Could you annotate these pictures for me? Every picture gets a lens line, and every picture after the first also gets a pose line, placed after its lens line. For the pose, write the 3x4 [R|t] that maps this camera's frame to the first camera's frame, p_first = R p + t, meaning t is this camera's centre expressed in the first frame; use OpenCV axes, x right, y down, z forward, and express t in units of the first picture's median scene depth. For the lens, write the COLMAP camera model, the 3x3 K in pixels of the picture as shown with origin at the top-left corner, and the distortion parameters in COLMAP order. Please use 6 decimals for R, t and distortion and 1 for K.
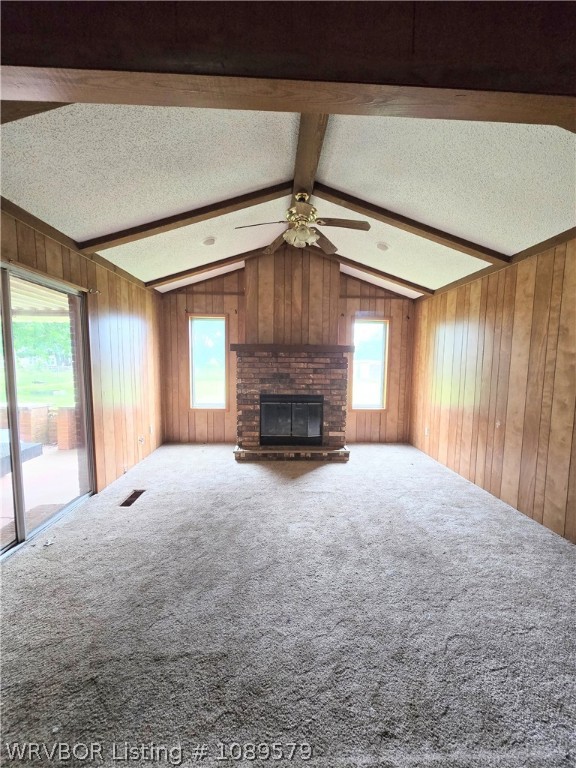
lens RADIAL K [[314.2, 0, 288.2], [0, 314.2, 387.0], [0, 0, 1]] dist [-0.002429, -0.000603]
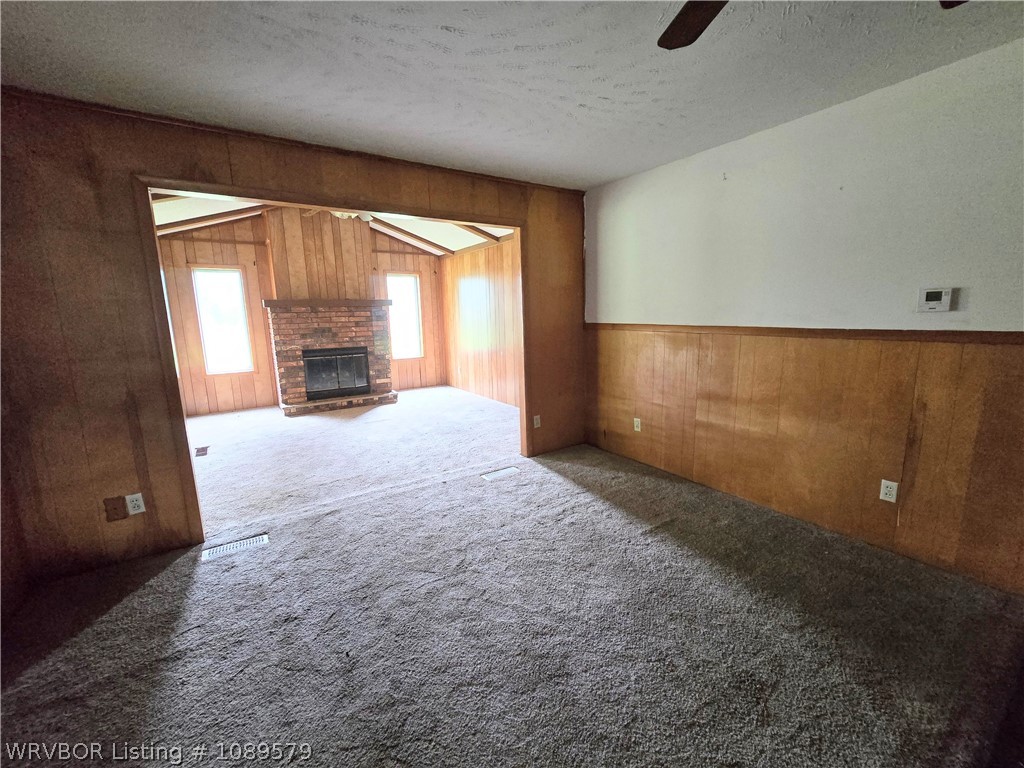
lens RADIAL K [[418.9, 0, 520.1], [0, 418.9, 383.6], [0, 0, 1]] dist [-0.002429, -0.000603]
pose [[0.850952, -0.119225, 0.511534, -0.191340], [0.076145, 0.991611, 0.104448, 0.042529], [-0.519695, -0.049930, 0.852891, -0.503977]]
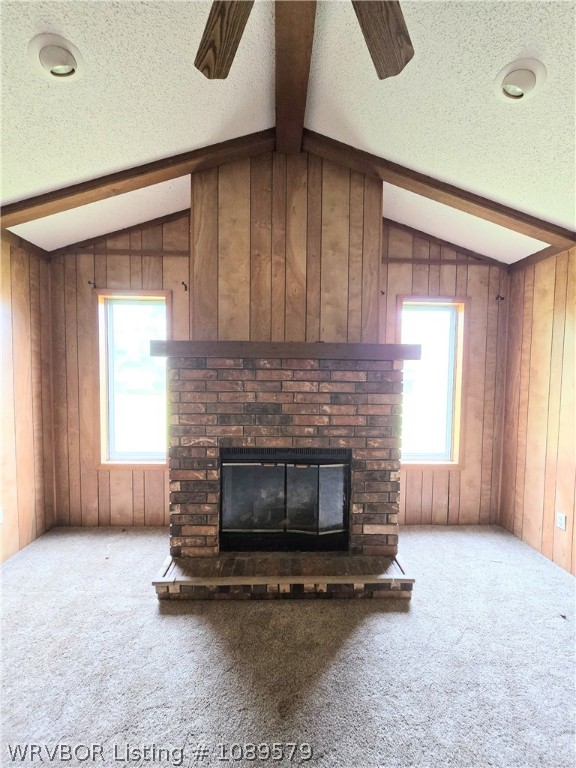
lens RADIAL K [[314.2, 0, 288.2], [0, 314.2, 387.0], [0, 0, 1]] dist [-0.002429, -0.000603]
pose [[0.999945, 0.000707, -0.010501, 0.019937], [-0.001167, 0.999040, -0.043785, -0.046898], [0.010460, 0.043795, 0.998986, 0.514965]]
